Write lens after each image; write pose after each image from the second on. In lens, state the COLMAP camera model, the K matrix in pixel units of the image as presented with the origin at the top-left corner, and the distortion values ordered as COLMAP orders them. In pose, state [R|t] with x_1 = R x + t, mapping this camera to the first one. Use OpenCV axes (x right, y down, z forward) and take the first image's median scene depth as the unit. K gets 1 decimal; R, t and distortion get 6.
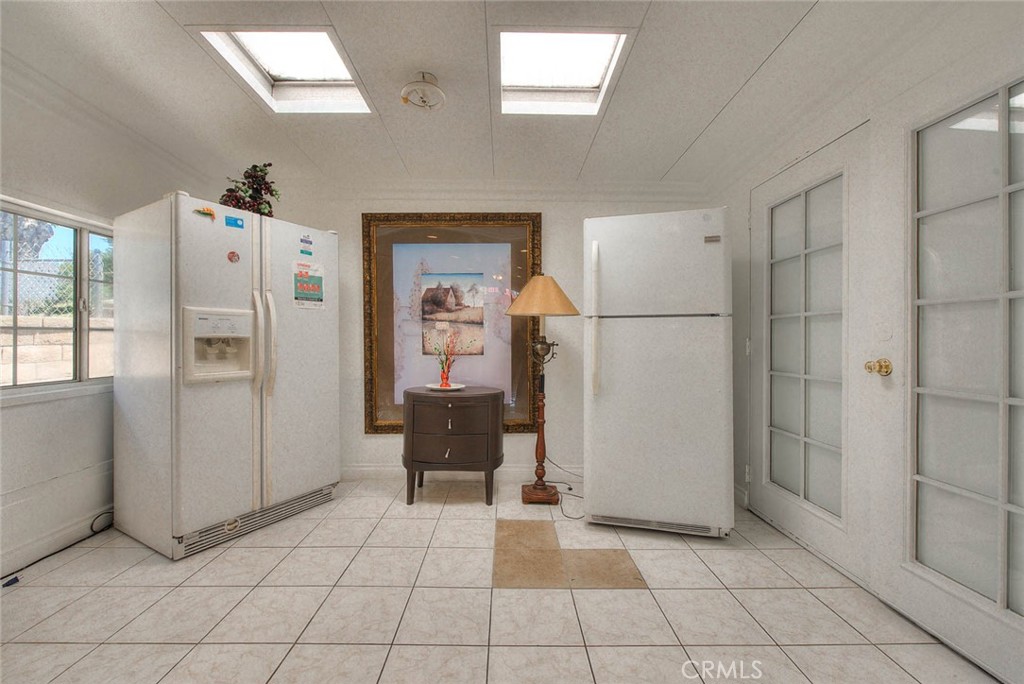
lens RADIAL K [[419.3, 0, 510.8], [0, 419.3, 341.4], [0, 0, 1]] dist [0.001265, -0.001361]
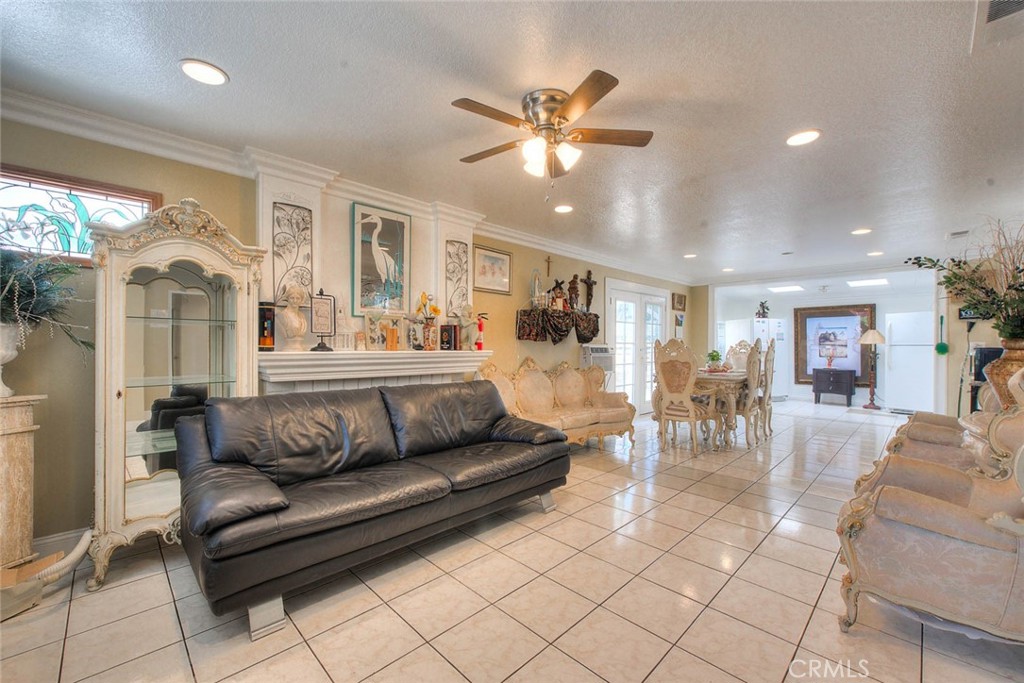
lens RADIAL K [[419.3, 0, 503.3], [0, 419.3, 345.0], [0, 0, 1]] dist [0.001265, -0.001361]
pose [[0.703209, 0.004732, -0.710967, 0.299682], [-0.003463, 0.999989, 0.003231, -0.052521], [0.710975, 0.000190, 0.703218, -2.492068]]
